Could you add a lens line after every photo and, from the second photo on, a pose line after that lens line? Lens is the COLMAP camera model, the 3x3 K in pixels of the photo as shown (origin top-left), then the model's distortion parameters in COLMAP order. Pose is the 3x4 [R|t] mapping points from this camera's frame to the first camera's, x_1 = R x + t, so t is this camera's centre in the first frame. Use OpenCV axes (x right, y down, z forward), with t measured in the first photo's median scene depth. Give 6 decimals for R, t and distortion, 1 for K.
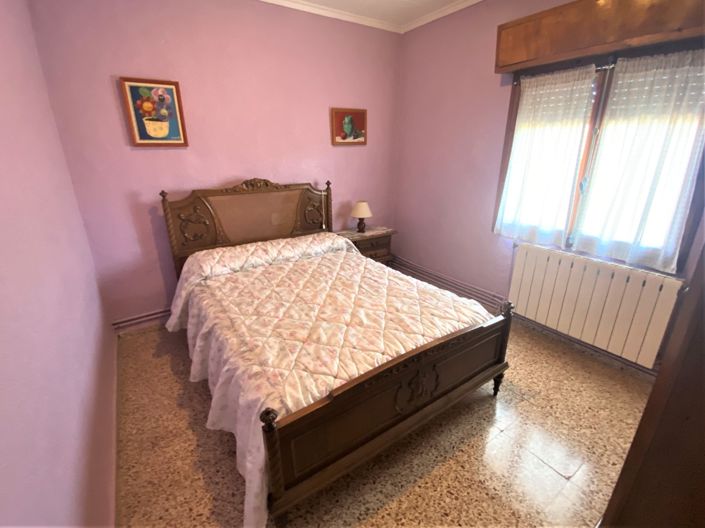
lens RADIAL K [[321.3, 0, 346.5], [0, 321.3, 267.6], [0, 0, 1]] dist [-0.009871, -0.005648]
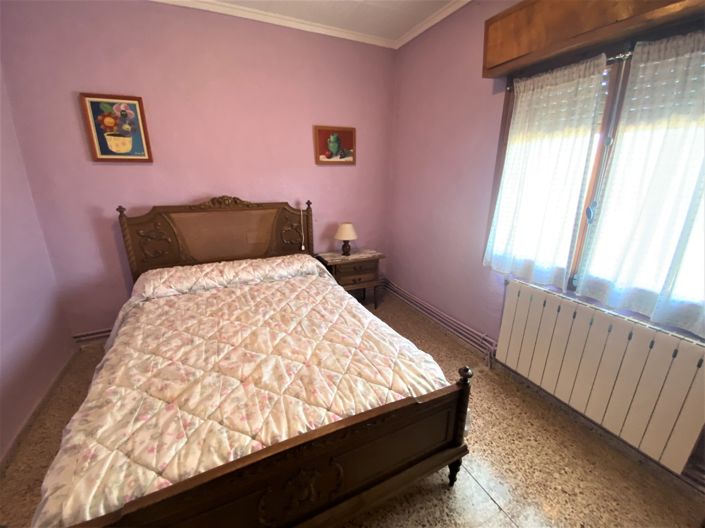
lens RADIAL K [[287.2, 0, 349.0], [0, 287.2, 266.2], [0, 0, 1]] dist [-0.008376, -0.009046]
pose [[0.989823, 0.052118, -0.132415, 0.256744], [-0.058390, 0.997327, -0.043932, -0.062911], [0.129771, 0.051216, 0.990220, 0.251266]]
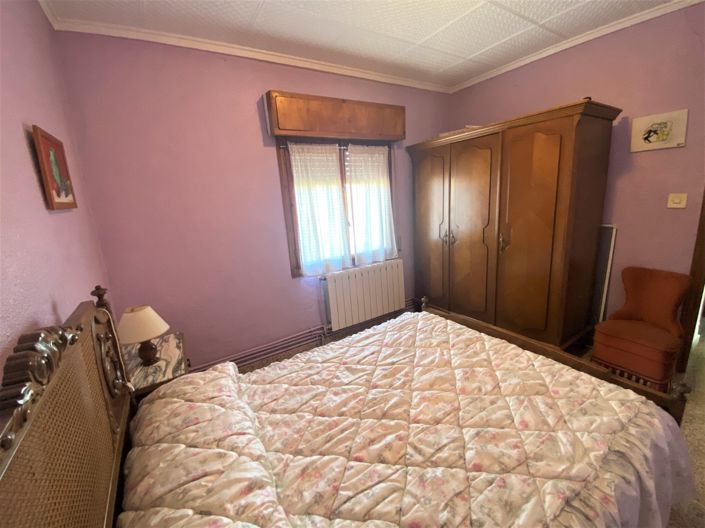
lens RADIAL K [[287.2, 0, 353.4], [0, 287.2, 257.8], [0, 0, 1]] dist [-0.008376, -0.009046]
pose [[0.025676, -0.203130, 0.978815, -0.575317], [0.405630, 0.897027, 0.175517, -0.324888], [-0.913677, 0.392530, 0.105428, 0.879554]]
